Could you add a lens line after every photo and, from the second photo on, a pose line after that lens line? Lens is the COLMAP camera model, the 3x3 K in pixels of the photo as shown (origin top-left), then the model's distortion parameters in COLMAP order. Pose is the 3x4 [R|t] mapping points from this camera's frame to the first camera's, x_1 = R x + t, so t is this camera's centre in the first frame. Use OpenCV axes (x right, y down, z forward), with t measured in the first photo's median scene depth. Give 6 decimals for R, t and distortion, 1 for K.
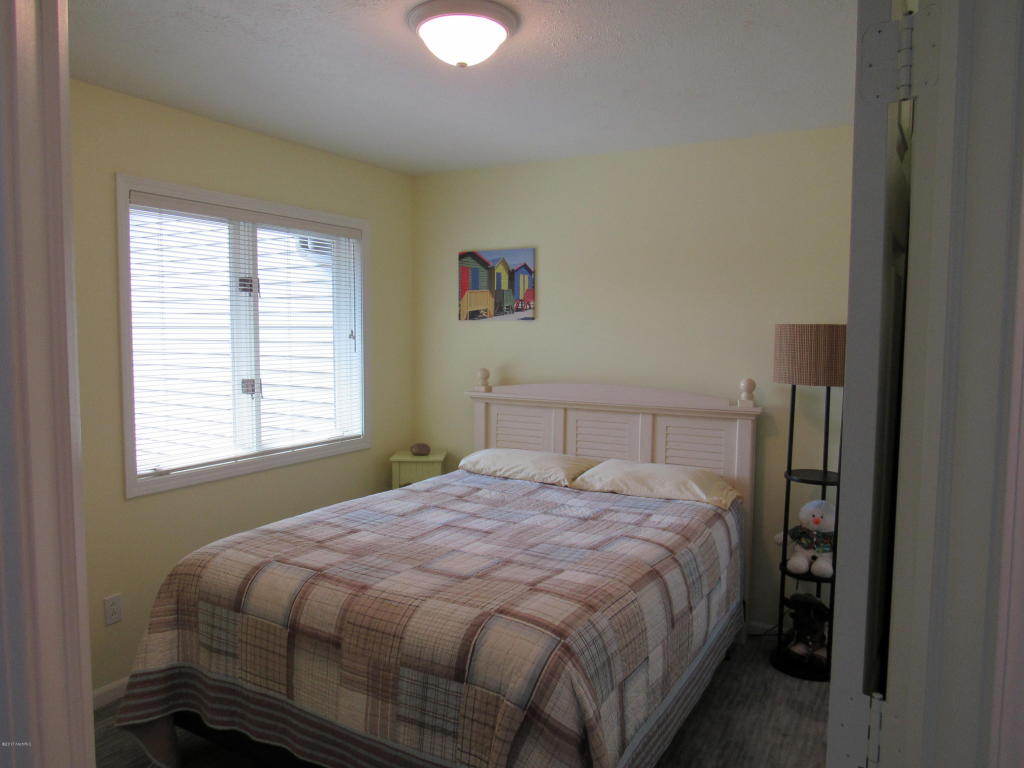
lens RADIAL K [[731.7, 0, 508.0], [0, 731.7, 383.6], [0, 0, 1]] dist [-0.029153, 0.013849]
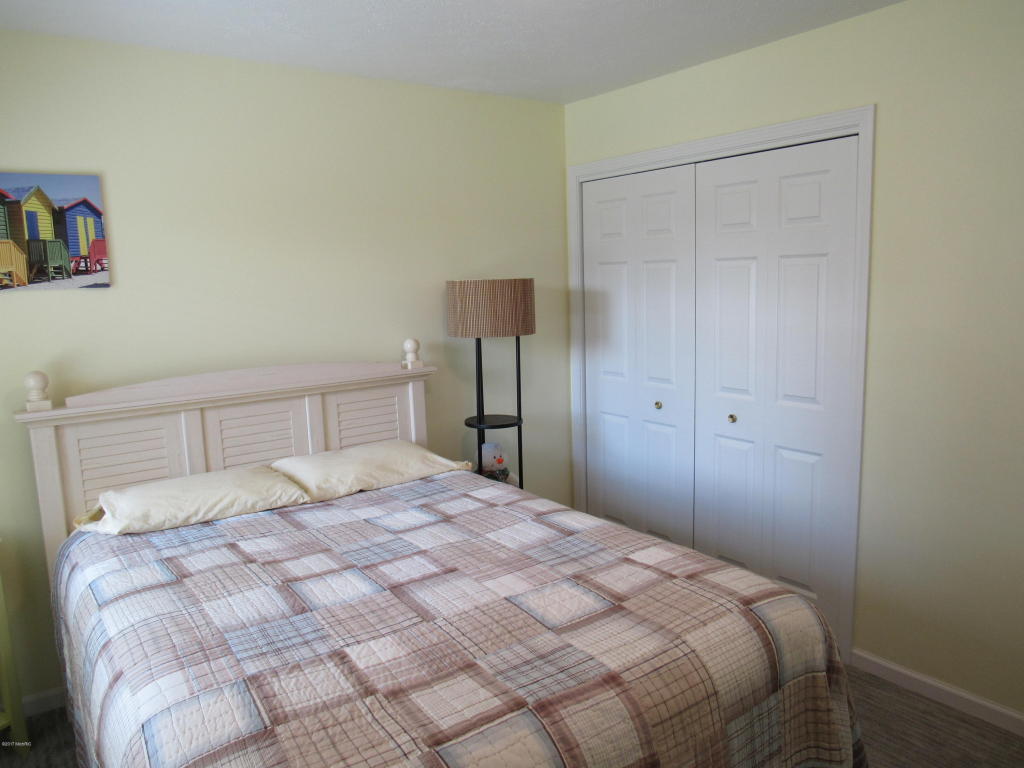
lens RADIAL K [[731.7, 0, 508.0], [0, 731.7, 383.6], [0, 0, 1]] dist [-0.029153, 0.013849]
pose [[0.409944, -0.153428, 0.899114, -0.715062], [0.100919, 0.987328, 0.122469, -0.077721], [-0.906511, 0.040532, 0.420233, 0.694383]]
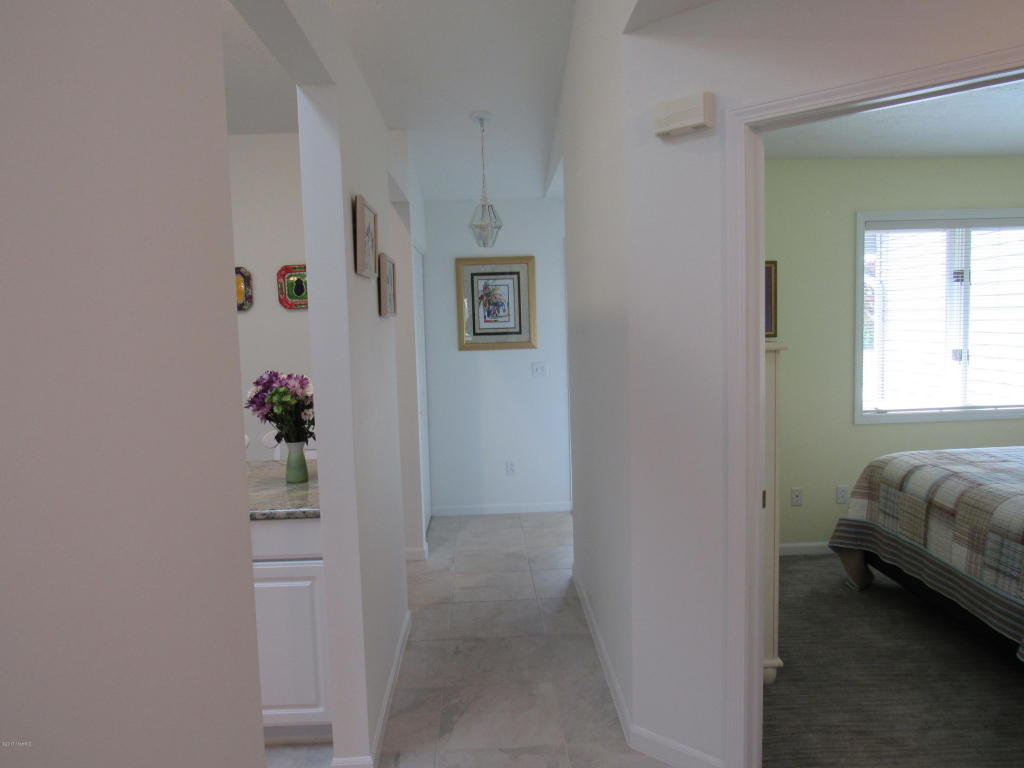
lens RADIAL K [[731.7, 0, 508.0], [0, 731.7, 383.6], [0, 0, 1]] dist [-0.029153, 0.013849]
pose [[0.523503, 0.050901, -0.850502, 0.478495], [-0.029865, 0.998697, 0.041387, 0.036962], [0.851500, 0.003734, 0.524341, -0.521177]]
